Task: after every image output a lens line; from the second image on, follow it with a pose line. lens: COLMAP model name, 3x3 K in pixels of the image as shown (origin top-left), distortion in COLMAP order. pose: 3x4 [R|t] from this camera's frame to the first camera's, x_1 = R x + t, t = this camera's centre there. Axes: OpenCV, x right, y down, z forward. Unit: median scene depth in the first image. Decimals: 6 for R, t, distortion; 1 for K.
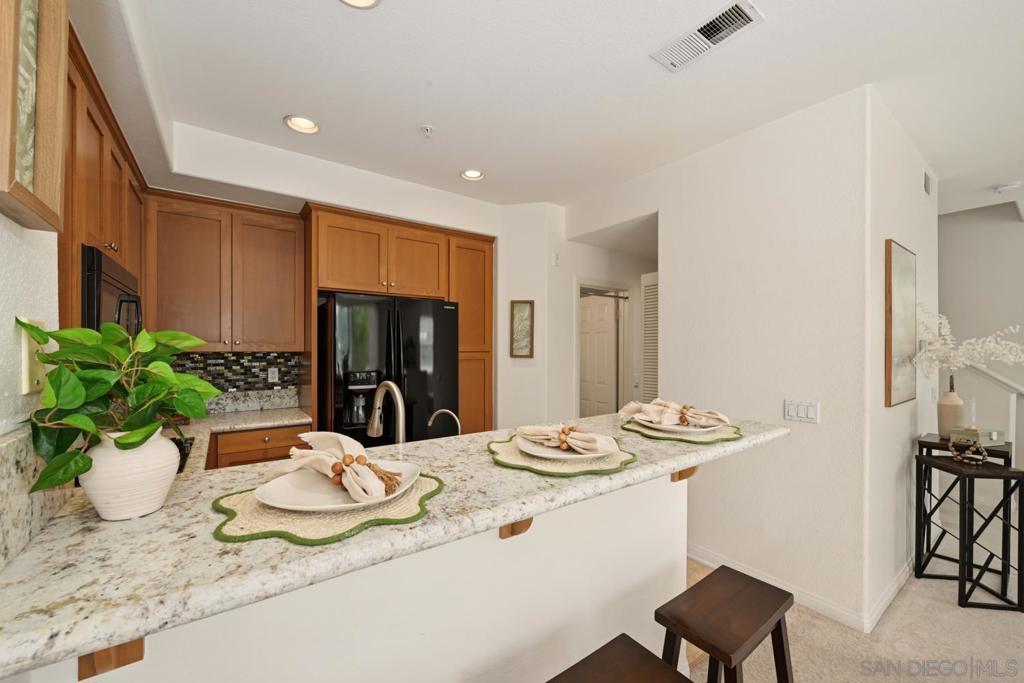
lens RADIAL K [[399.7, 0, 512.0], [0, 399.7, 344.6], [0, 0, 1]] dist [-0.001258, 0.000246]
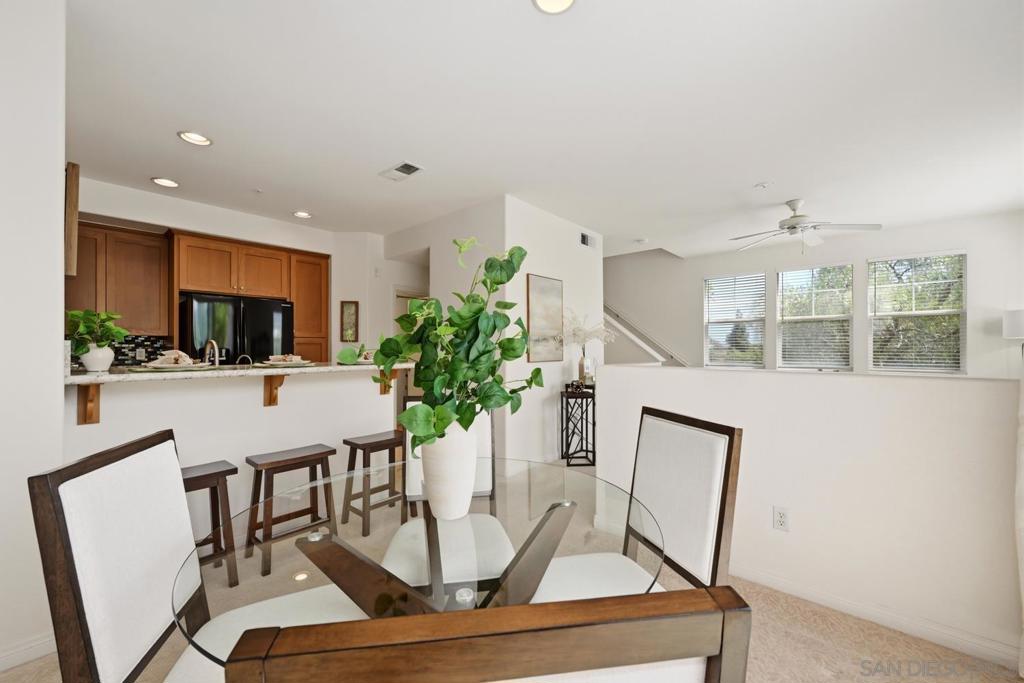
lens RADIAL K [[399.7, 0, 513.3], [0, 399.7, 344.5], [0, 0, 1]] dist [-0.001258, 0.000246]
pose [[0.974587, -0.003370, 0.223982, 0.312282], [0.003049, 0.999994, 0.001780, 0.046987], [-0.223987, -0.001052, 0.974592, -0.573230]]
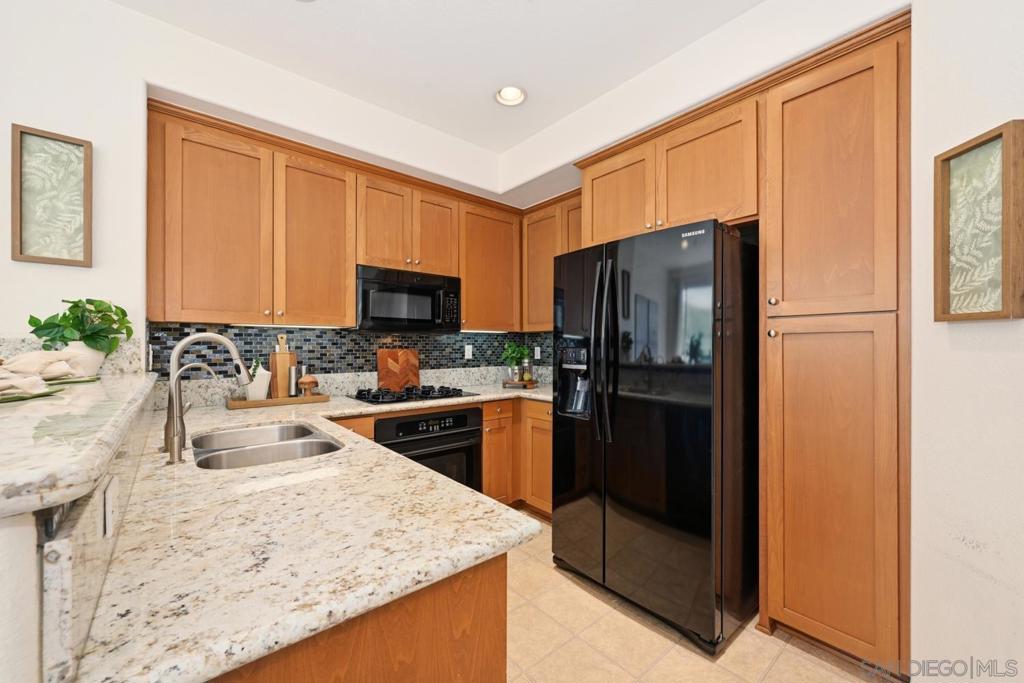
lens RADIAL K [[399.7, 0, 516.9], [0, 399.7, 346.8], [0, 0, 1]] dist [-0.001258, 0.000246]
pose [[0.094395, -0.003547, -0.995529, 0.352788], [0.009423, 0.999952, -0.002669, 0.058576], [0.995490, -0.009129, 0.094424, 0.698272]]
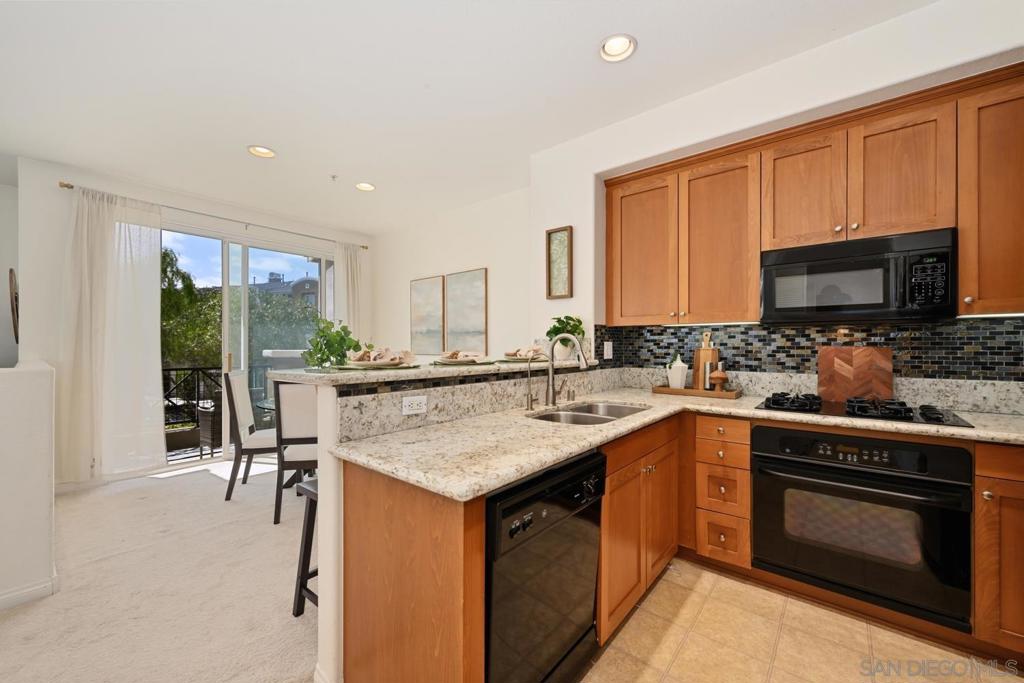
lens RADIAL K [[399.7, 0, 517.2], [0, 399.7, 344.1], [0, 0, 1]] dist [-0.001258, 0.000246]
pose [[-0.962947, -0.006278, -0.269617, 0.139553], [-0.002940, 0.999914, -0.012782, 0.065826], [0.269674, -0.011516, -0.962883, 1.037335]]
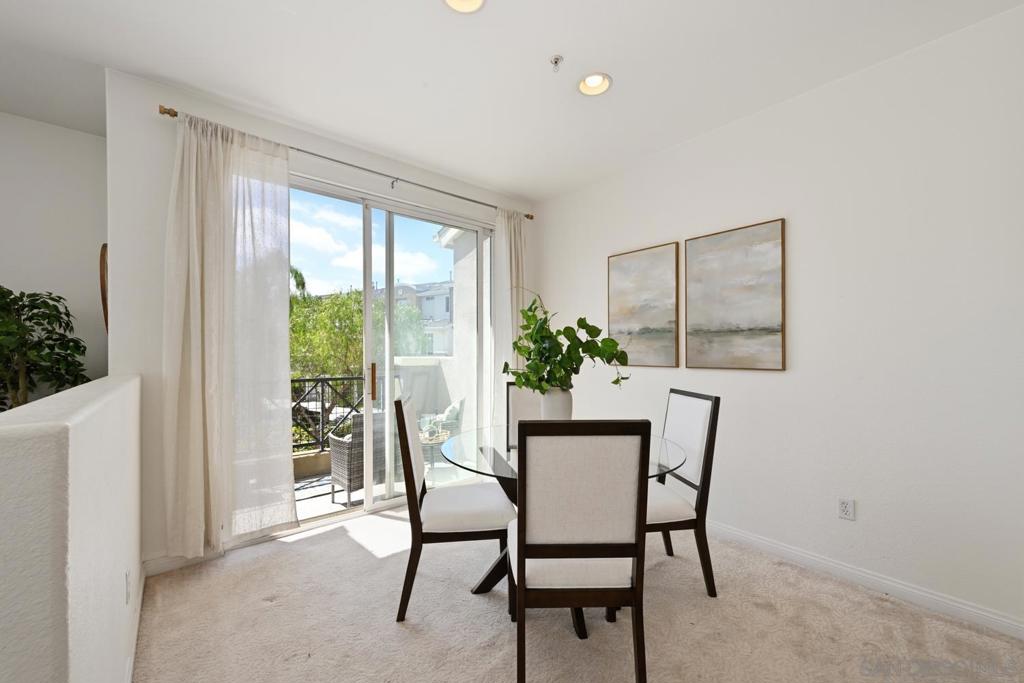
lens RADIAL K [[399.7, 0, 518.6], [0, 399.7, 354.0], [0, 0, 1]] dist [-0.001258, 0.000246]
pose [[-0.995075, -0.008213, -0.098788, 0.459577], [-0.007855, 0.999961, -0.004012, 0.064070], [0.098817, -0.003217, -0.995100, 0.457992]]
